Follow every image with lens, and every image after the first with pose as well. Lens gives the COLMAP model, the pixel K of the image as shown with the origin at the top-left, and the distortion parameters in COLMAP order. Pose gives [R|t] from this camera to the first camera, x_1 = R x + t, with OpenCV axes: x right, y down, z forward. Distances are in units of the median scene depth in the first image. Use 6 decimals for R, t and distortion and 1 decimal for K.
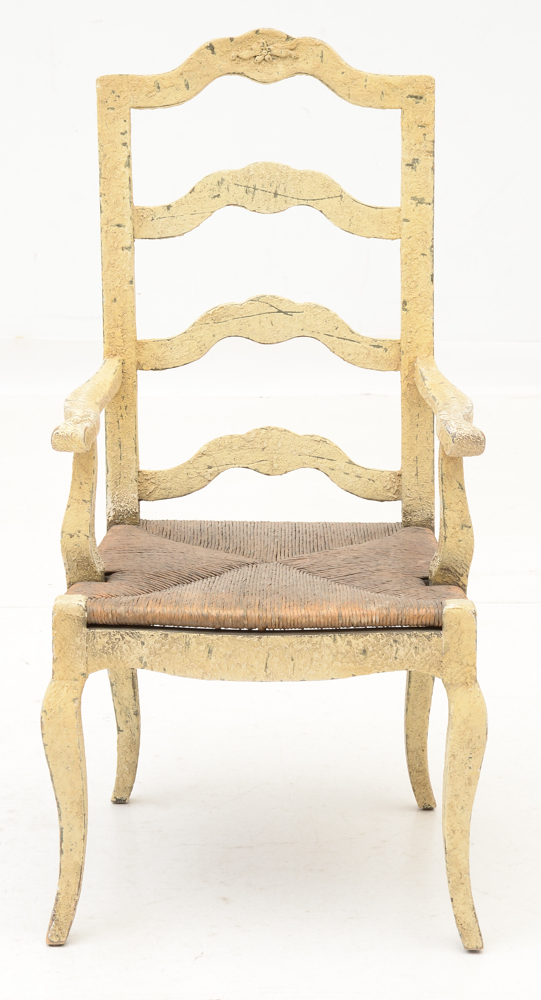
lens RADIAL K [[2532.4, 0, 259.2], [0, 2532.4, 502.4], [0, 0, 1]] dist [0.633027, 0.927356]
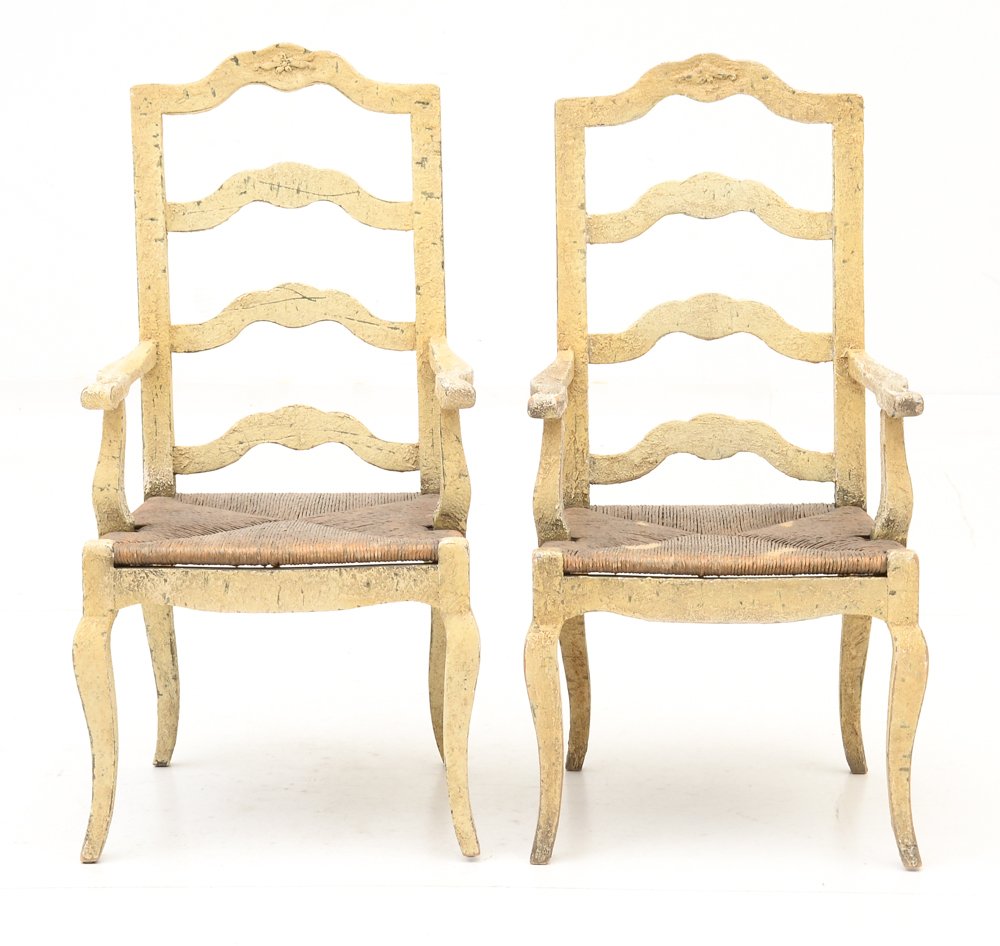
lens RADIAL K [[3011.8, 0, 500.0], [0, 3011.8, 473.0], [0, 0, 1]] dist [0.456638, 0.350822]
pose [[0.999765, -0.014010, 0.016566, 0.069743], [0.015295, 0.996667, -0.080128, 0.104566], [-0.015388, 0.080362, 0.996647, -0.278928]]
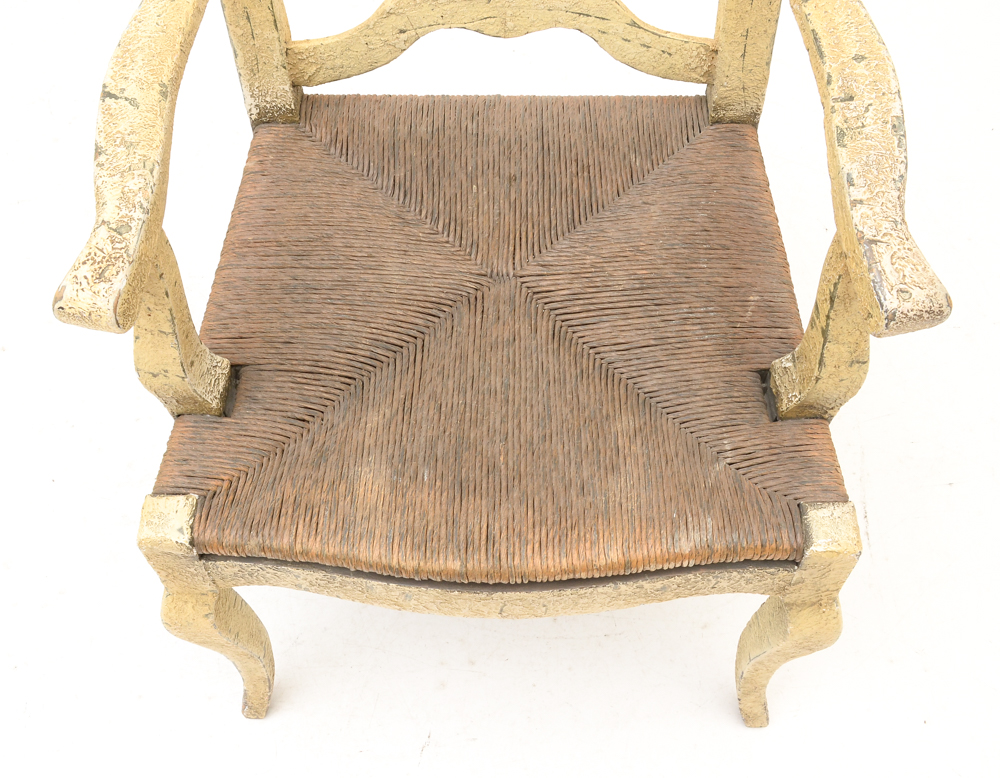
lens RADIAL K [[1154.0, 0, 484.9], [0, 1154.0, 387.6], [0, 0, 1]] dist [-0.026122, -0.020800]
pose [[0.999663, -0.015843, -0.020578, 0.004804], [0.025794, 0.697971, 0.715661, -0.154392], [0.003025, -0.715951, 0.698144, 0.756251]]
